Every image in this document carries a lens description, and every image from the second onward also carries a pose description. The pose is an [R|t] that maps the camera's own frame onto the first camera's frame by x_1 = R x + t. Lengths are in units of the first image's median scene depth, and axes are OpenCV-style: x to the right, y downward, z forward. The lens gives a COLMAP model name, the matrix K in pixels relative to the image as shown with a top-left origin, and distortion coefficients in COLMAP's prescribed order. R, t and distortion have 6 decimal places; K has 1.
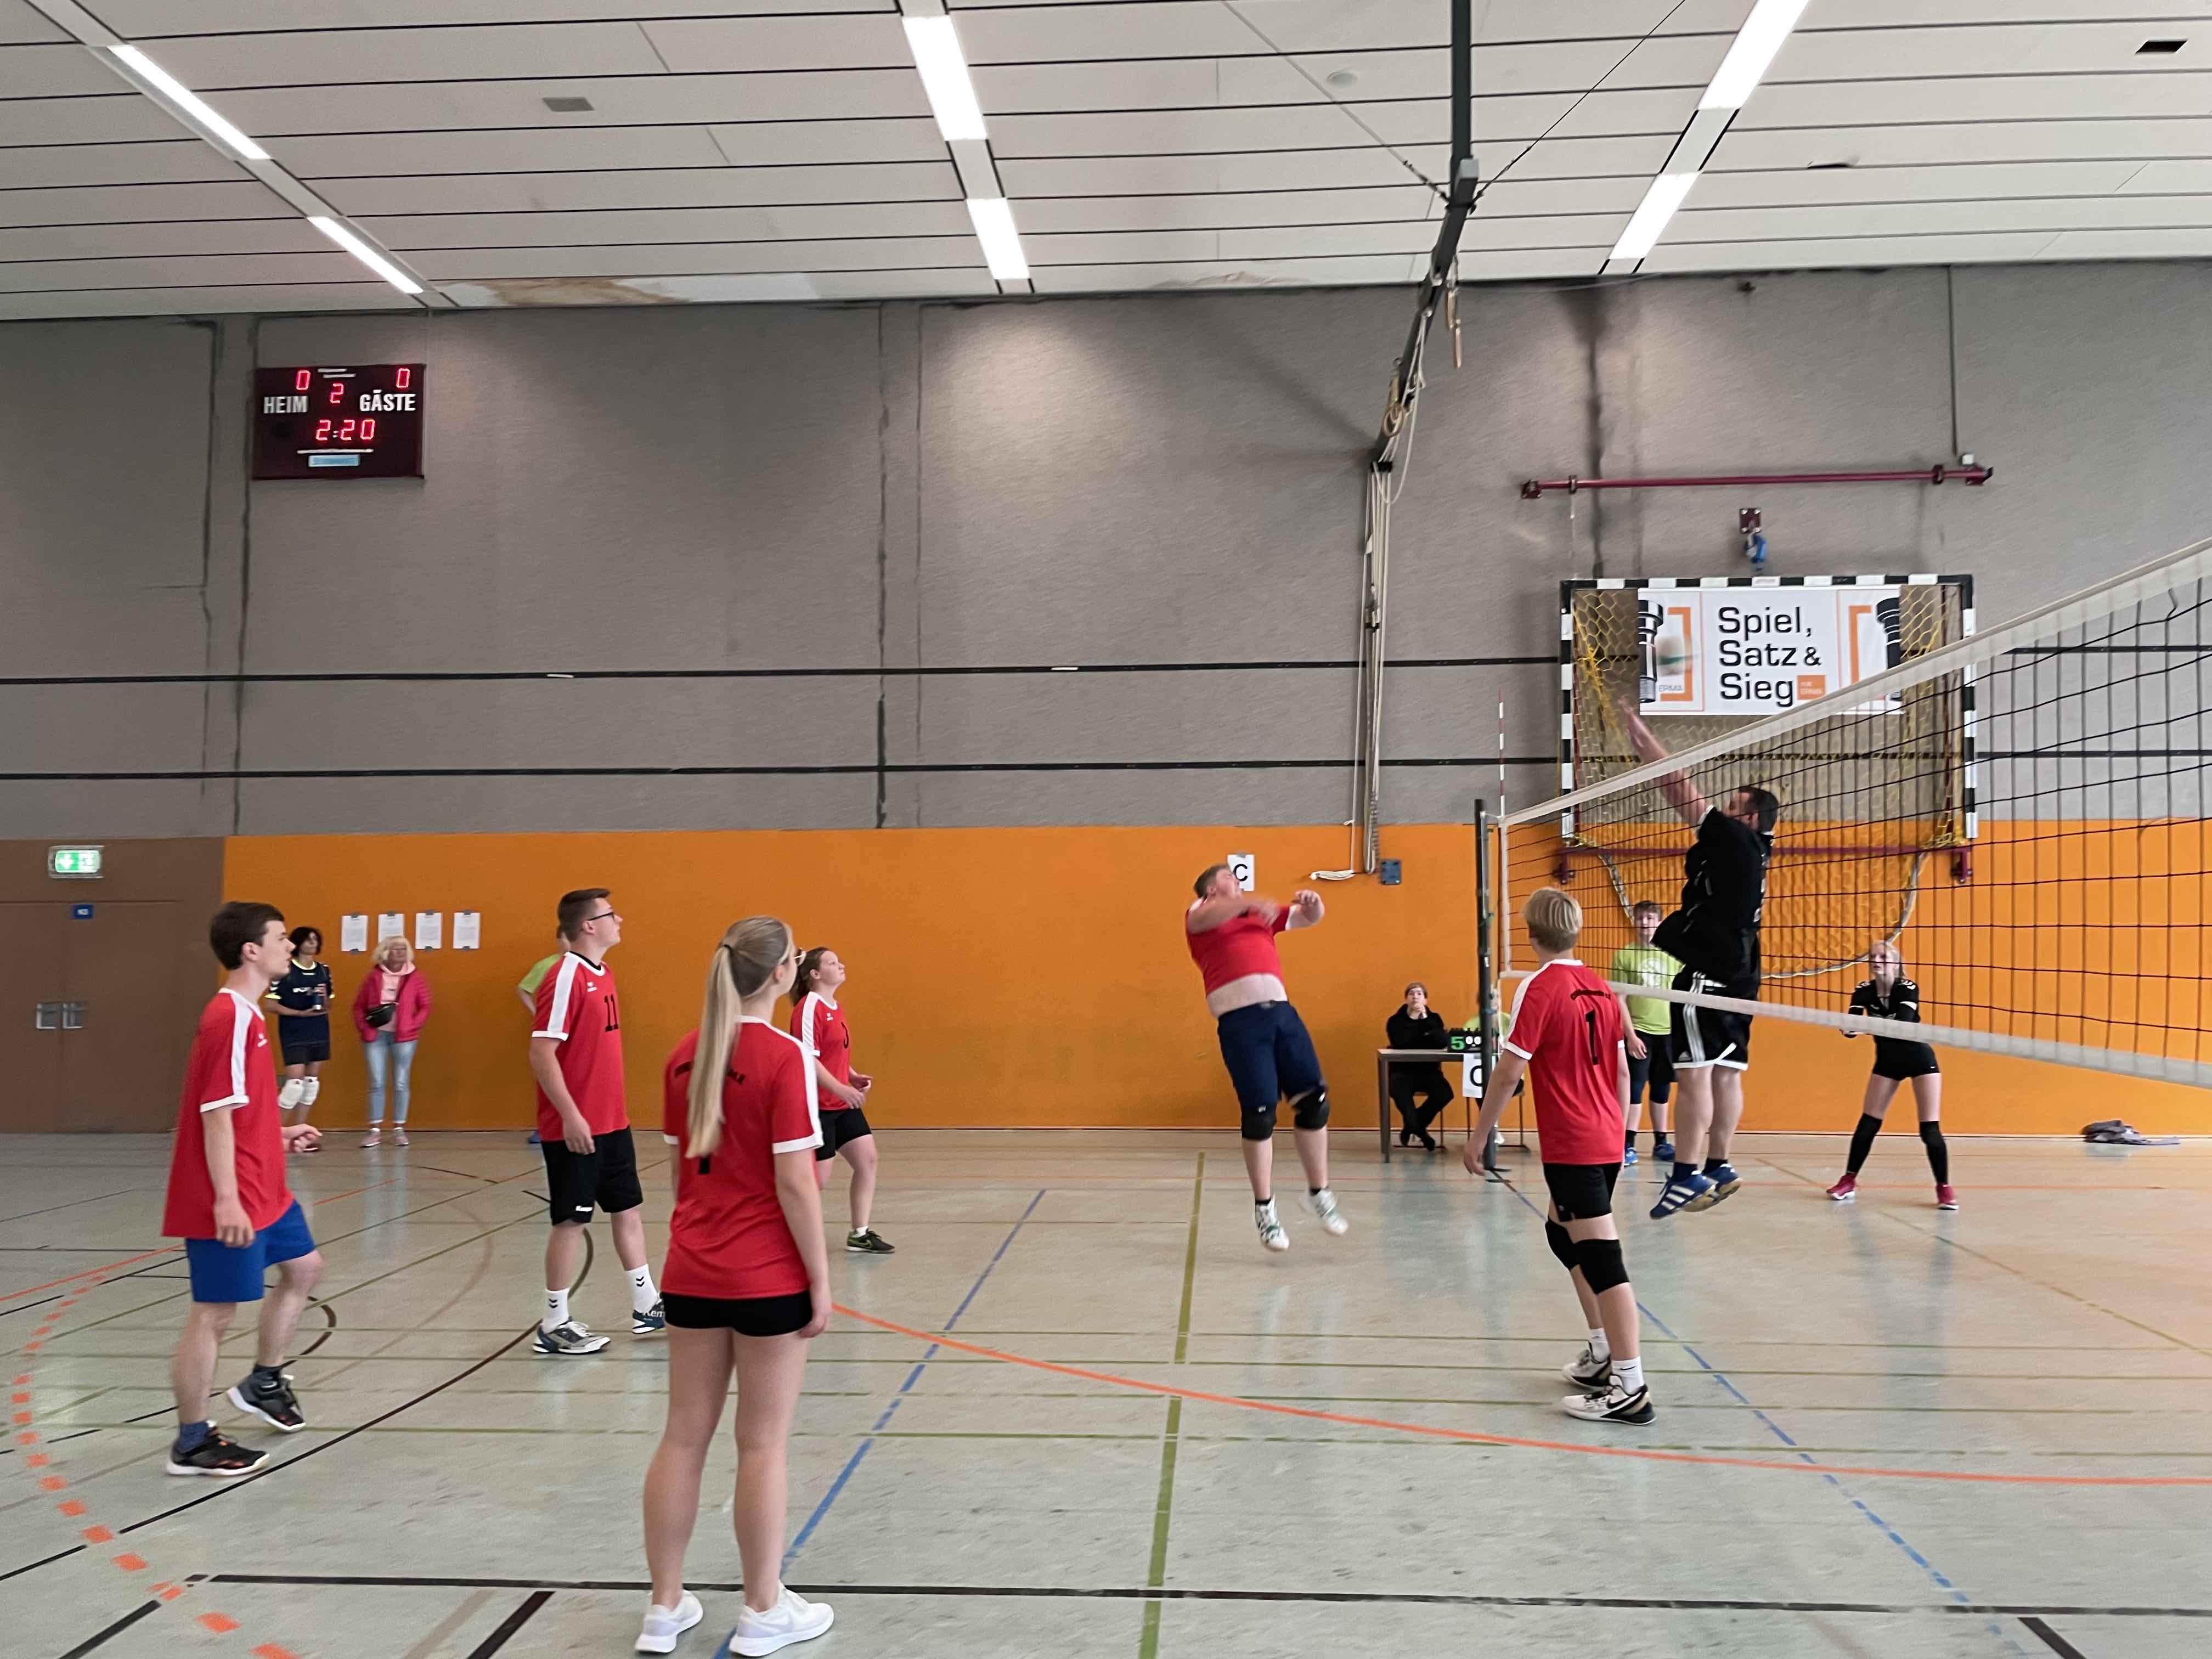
lens RADIAL K [[1672.9, 0, 1118.8], [0, 1672.9, 794.9], [0, 0, 1]] dist [0.074272, -0.094478]
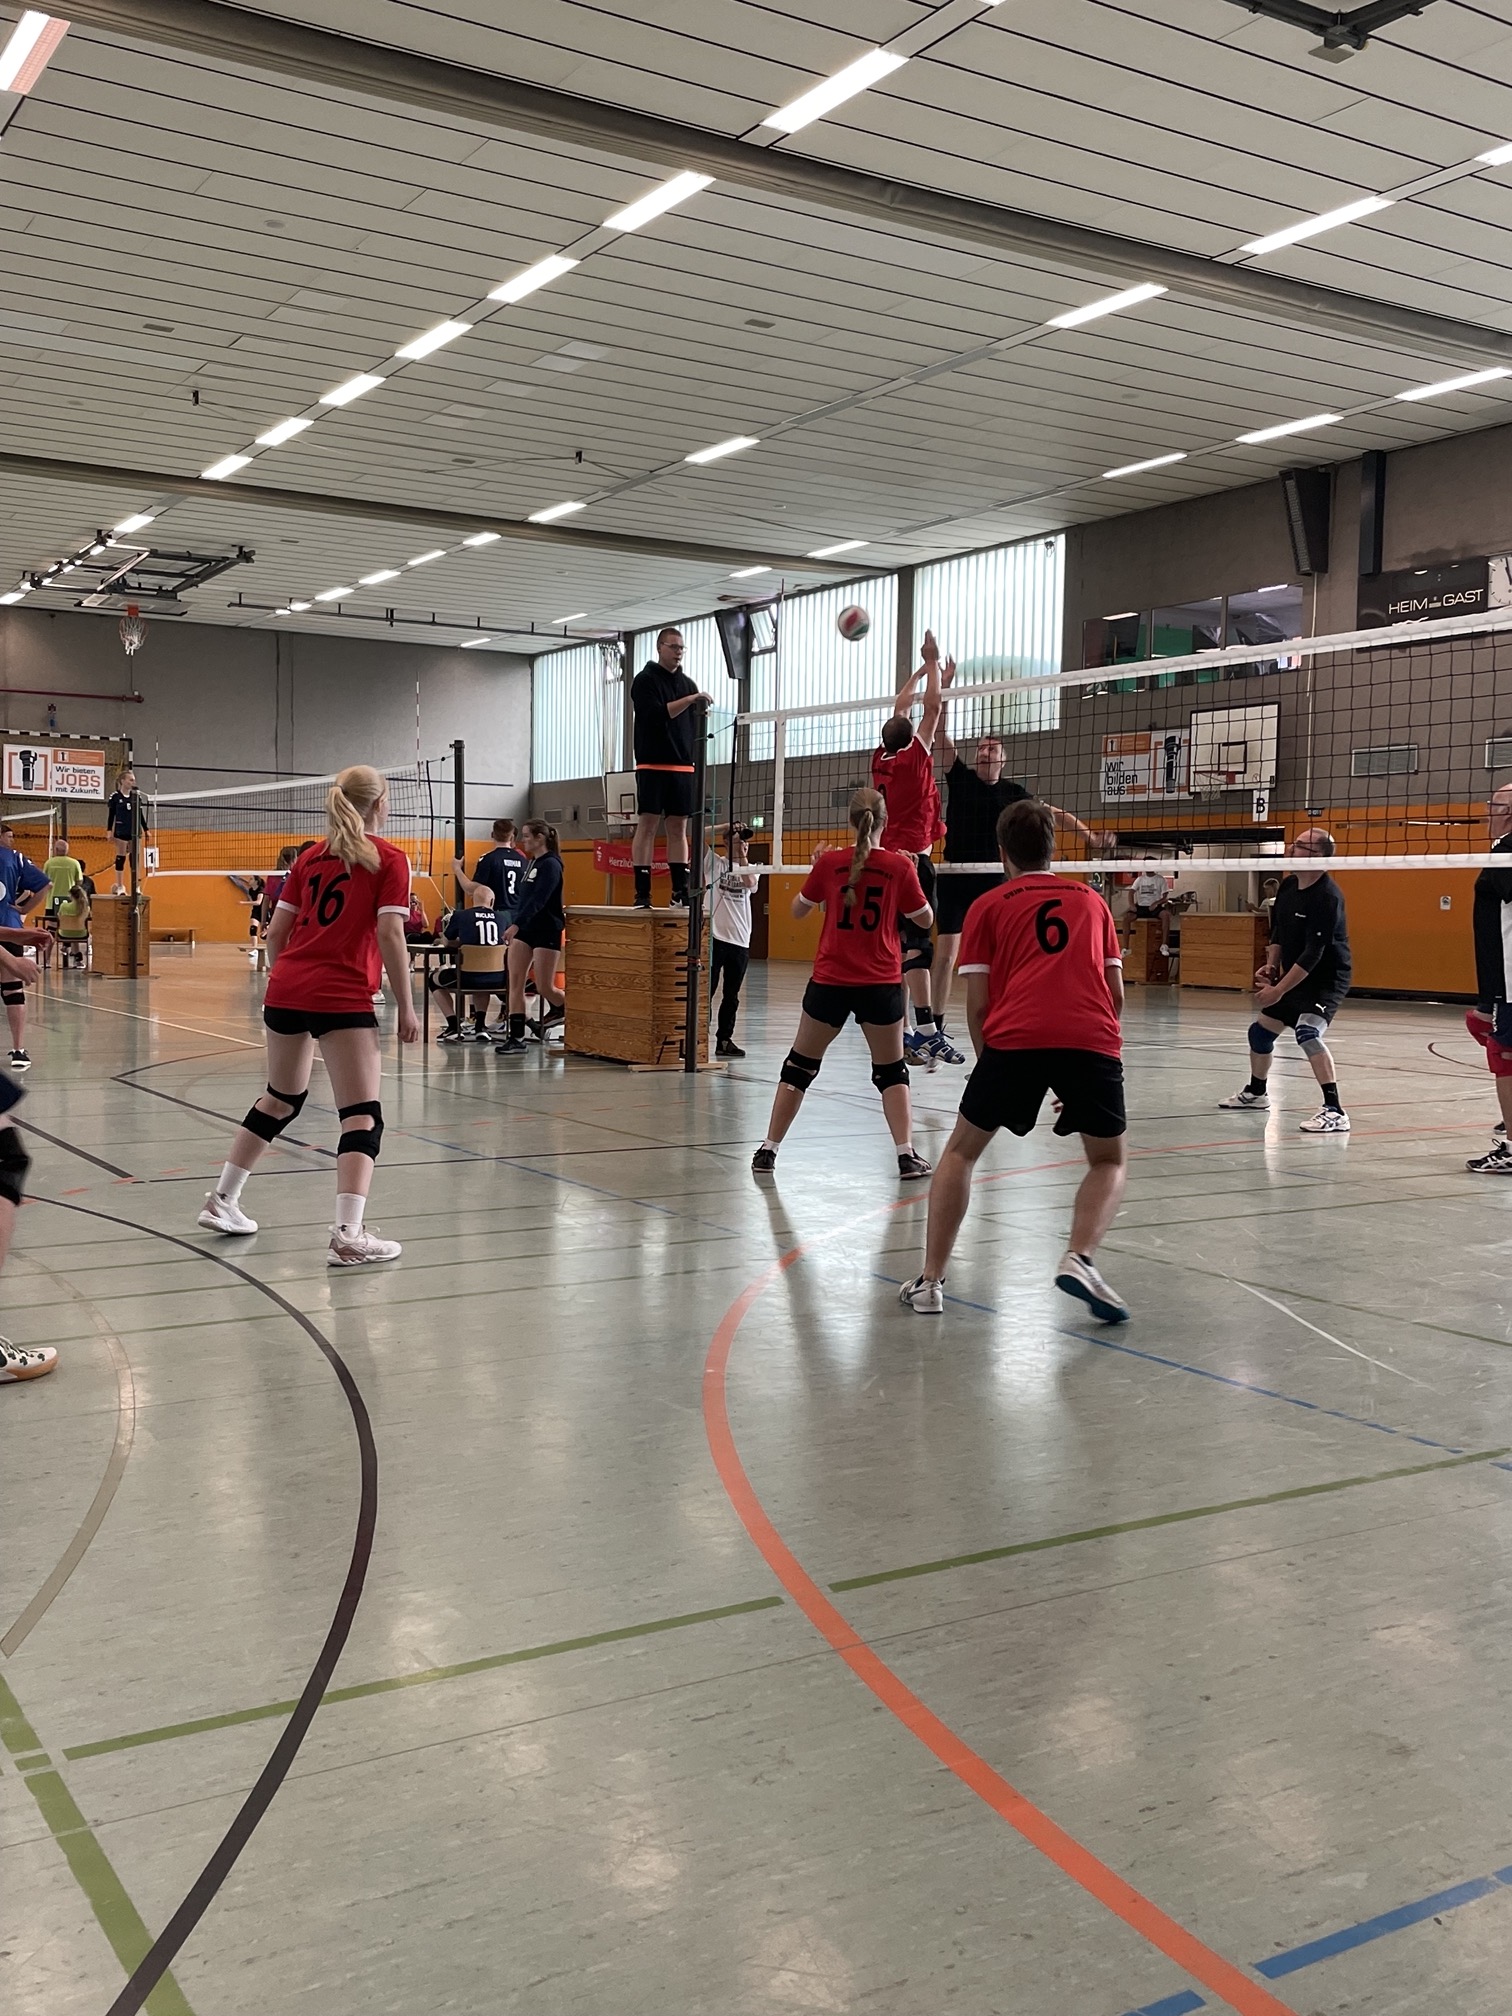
lens RADIAL K [[1935.5, 0, 791.6], [0, 1935.5, 981.0], [0, 0, 1]] dist [0.033428, 0.000000]
pose [[0.807687, -0.006329, 0.589577, -0.481942], [-0.068691, 0.992123, 0.104754, -0.141515], [-0.585596, -0.125107, 0.800891, -2.150292]]
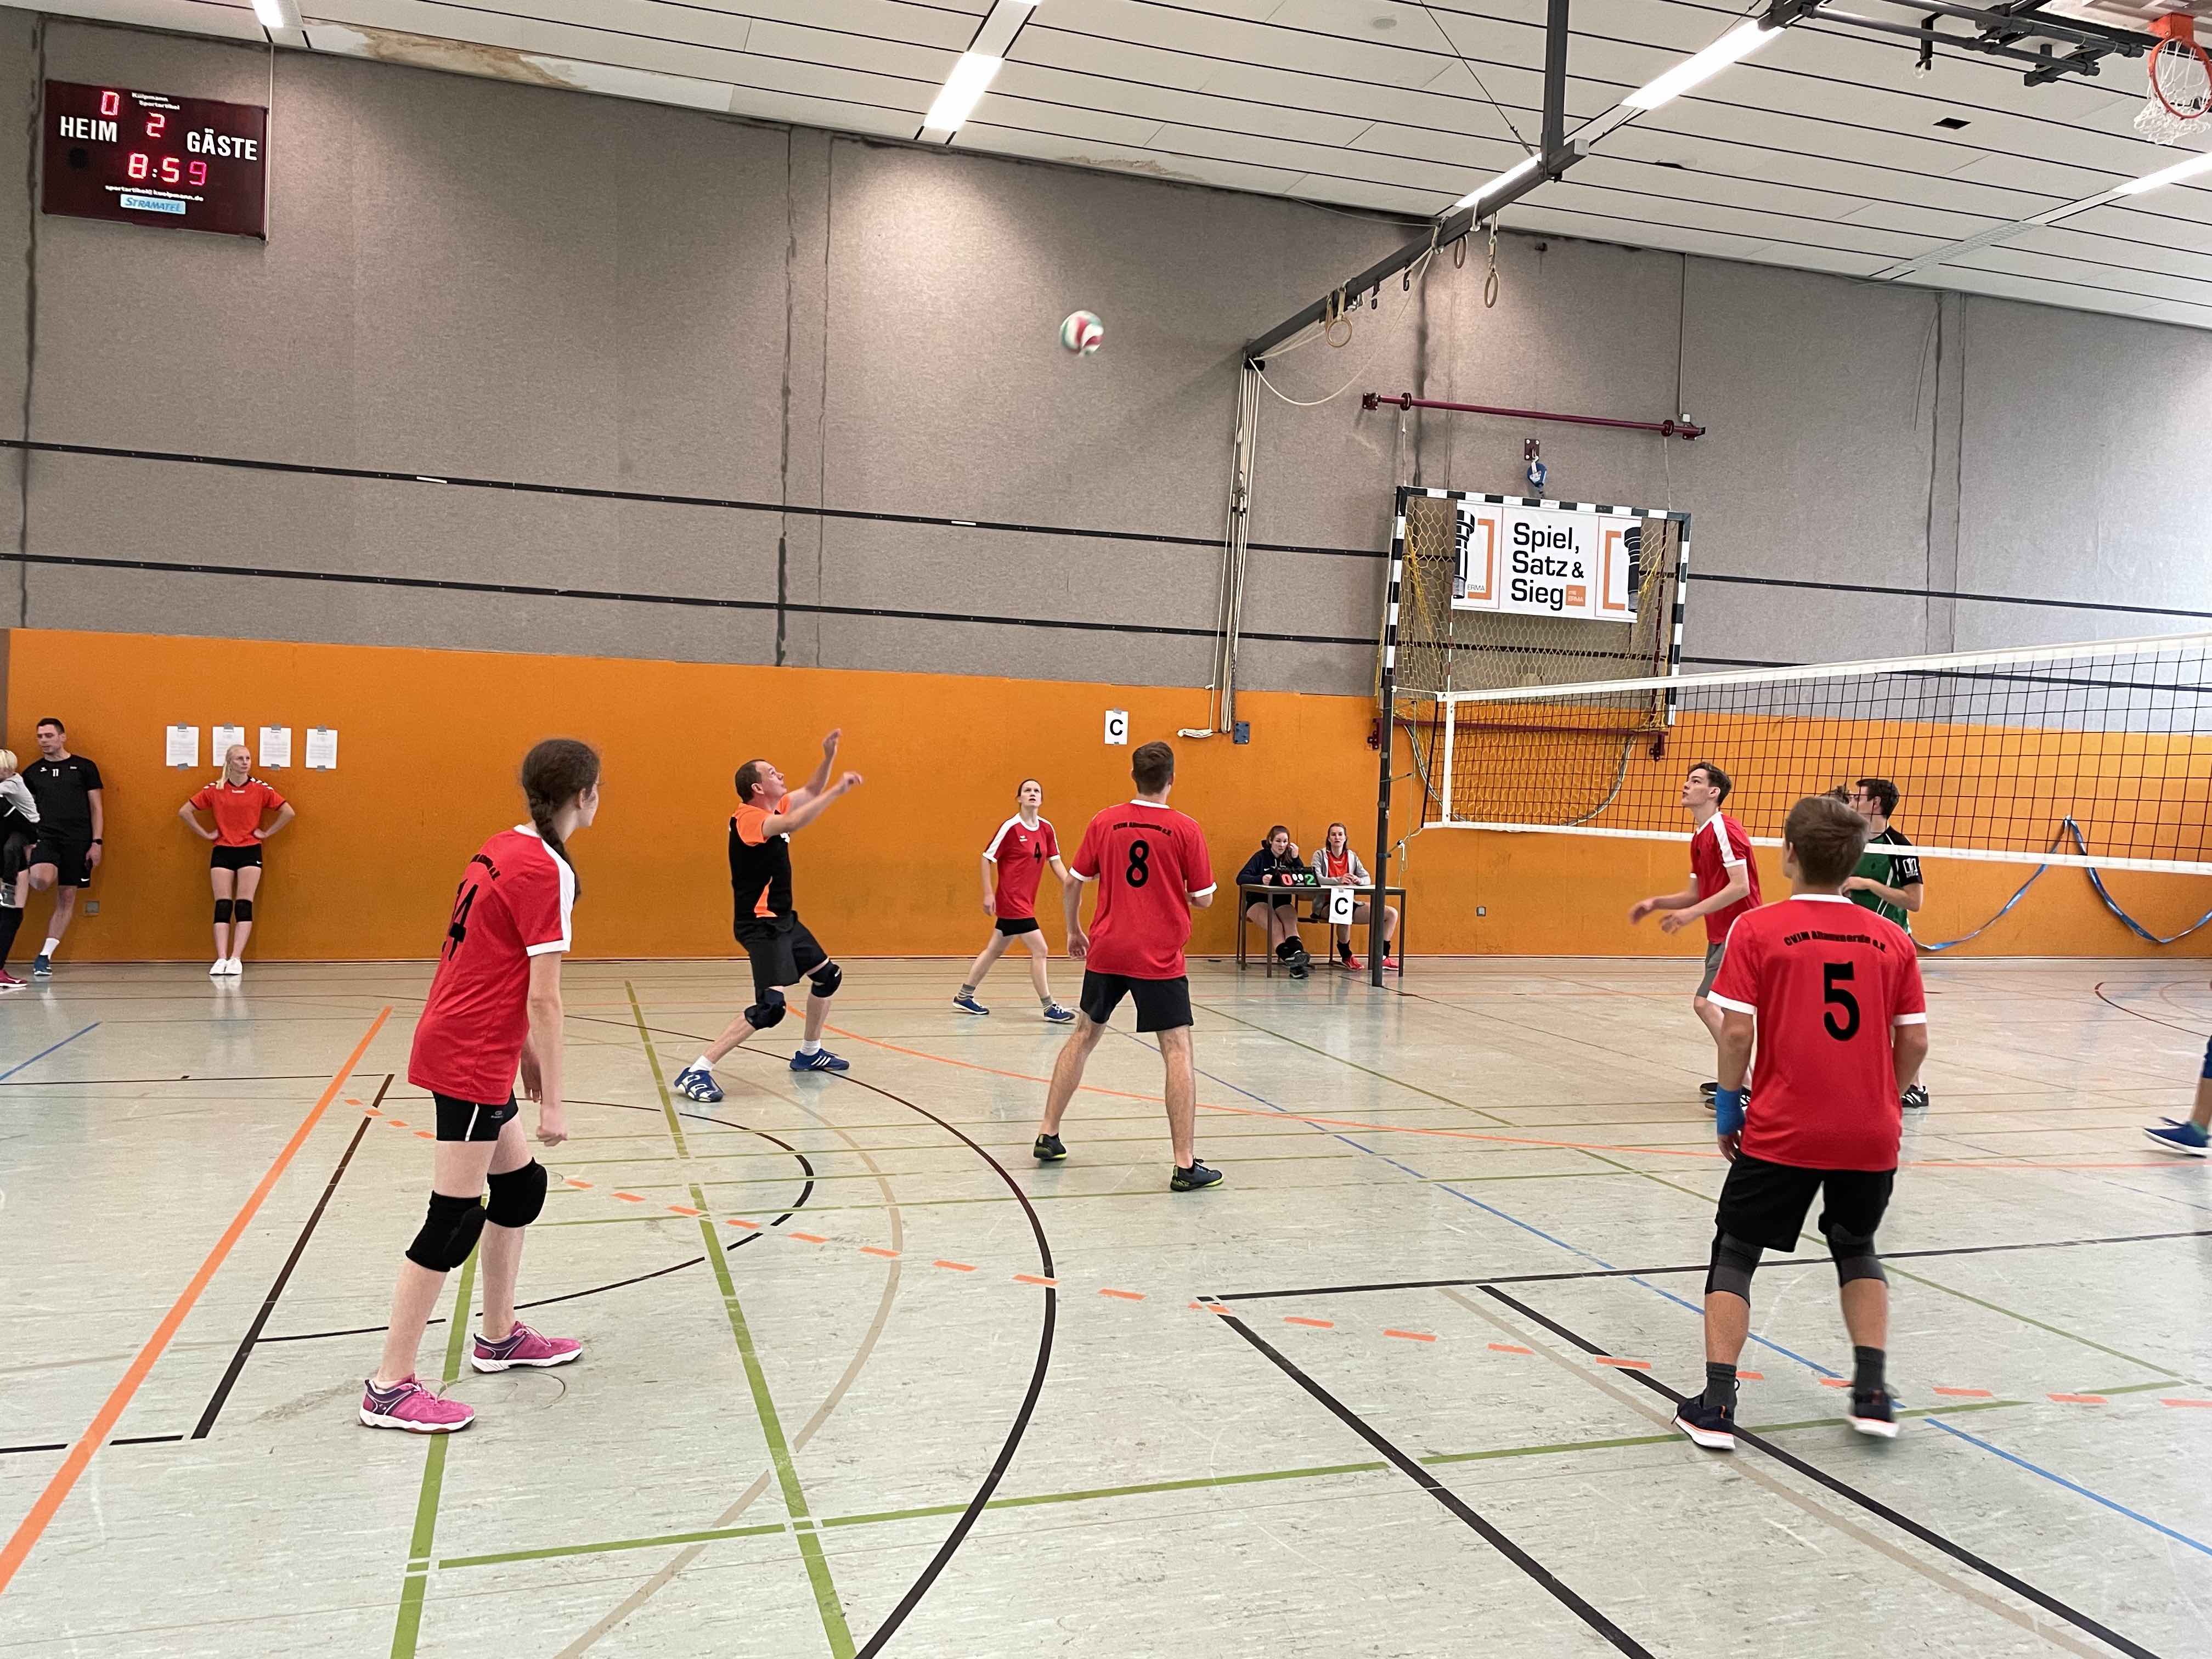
lens RADIAL K [[1672.9, 0, 1077.6], [0, 1672.9, 801.5], [0, 0, 1]] dist [0.074272, -0.094478]
pose [[0.932061, 0.030018, 0.361055, -0.352278], [-0.063861, 0.994570, 0.082168, 0.006819], [-0.356628, -0.099643, 0.928917, -0.012178]]
